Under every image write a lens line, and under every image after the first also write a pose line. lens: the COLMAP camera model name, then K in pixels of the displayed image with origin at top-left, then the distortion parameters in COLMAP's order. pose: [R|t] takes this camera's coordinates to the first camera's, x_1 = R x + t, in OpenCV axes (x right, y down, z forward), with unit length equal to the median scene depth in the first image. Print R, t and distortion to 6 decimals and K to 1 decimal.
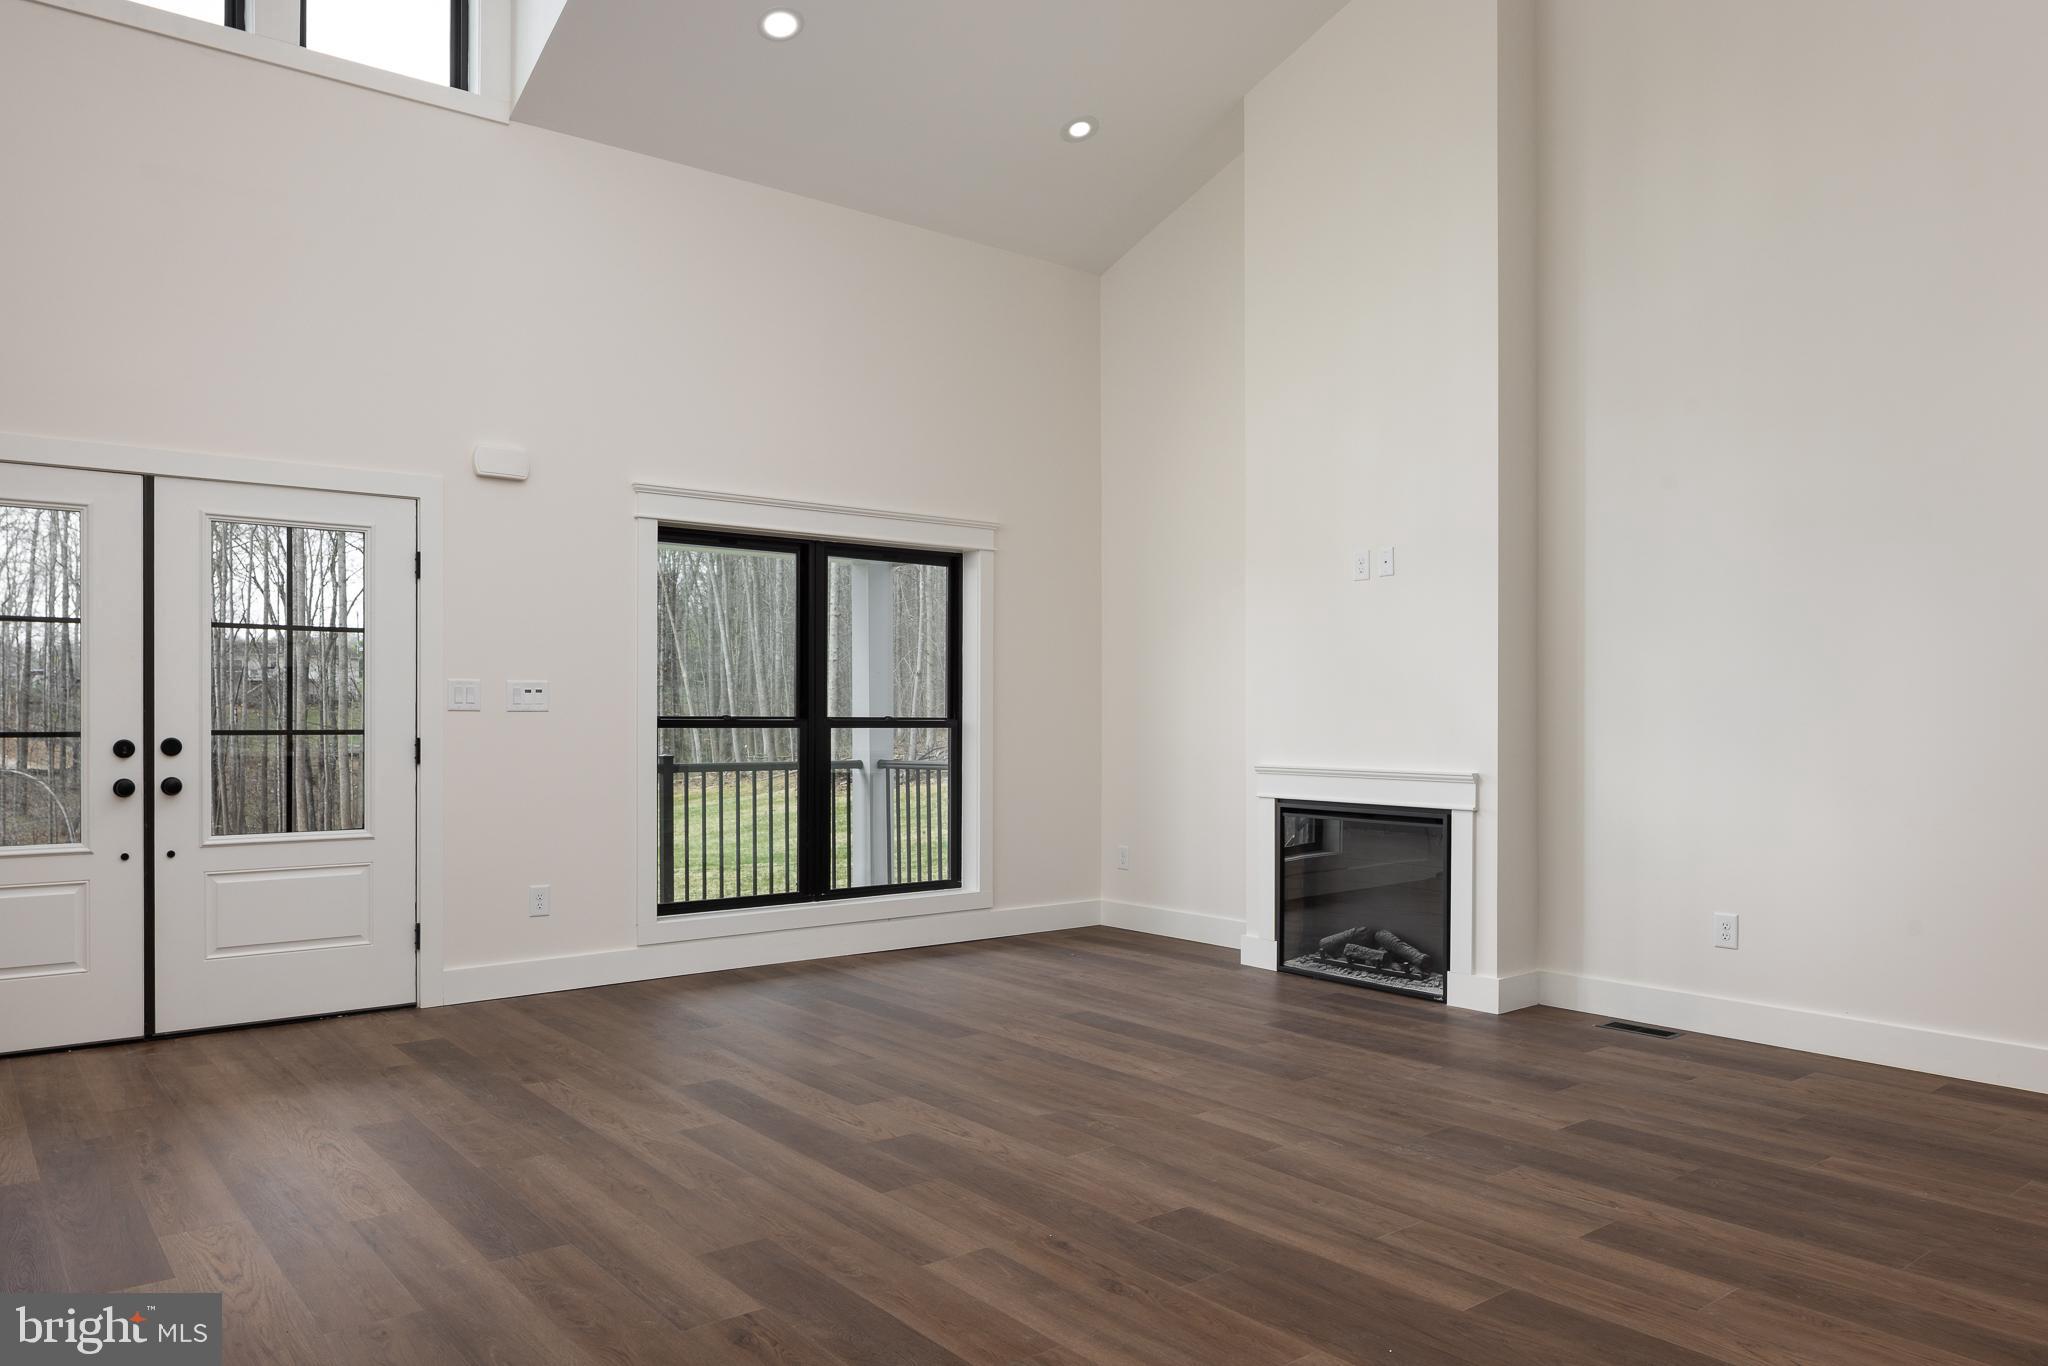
lens RADIAL K [[1448.2, 0, 1028.8], [0, 1448.2, 701.2], [0, 0, 1]] dist [-0.014978, -0.001257]
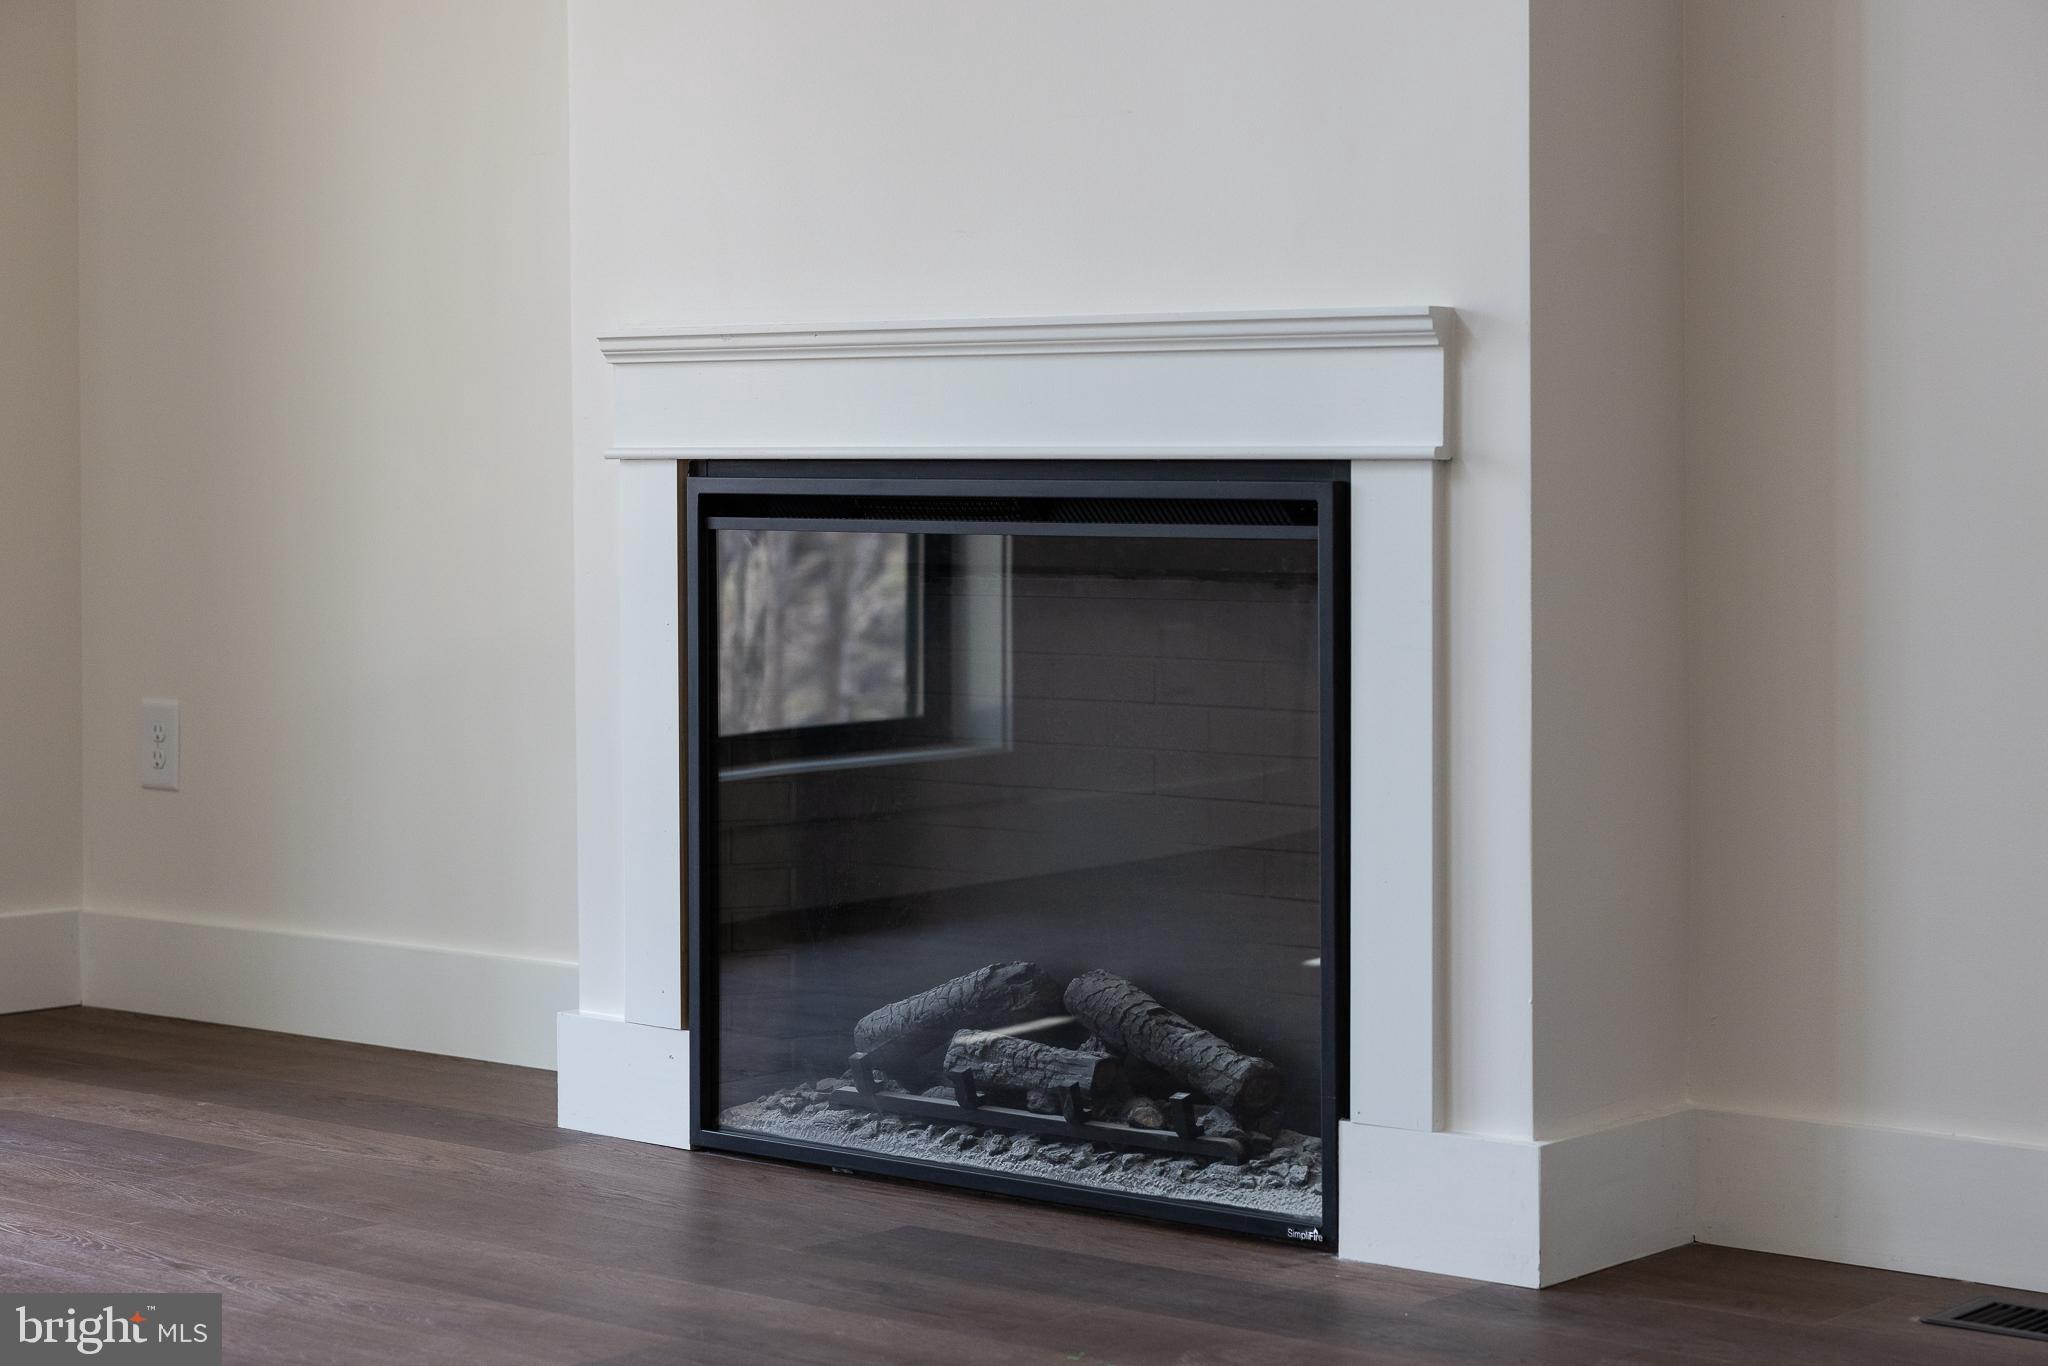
lens RADIAL K [[4067.9, 0, 1022.6], [0, 4067.9, 679.8], [0, 0, 1]] dist [-0.004342, 0.000000]
pose [[0.985664, -0.015922, 0.167968, 0.116420], [0.006035, 0.998227, 0.059213, 0.067224], [-0.168613, -0.057351, 0.984012, 0.317533]]
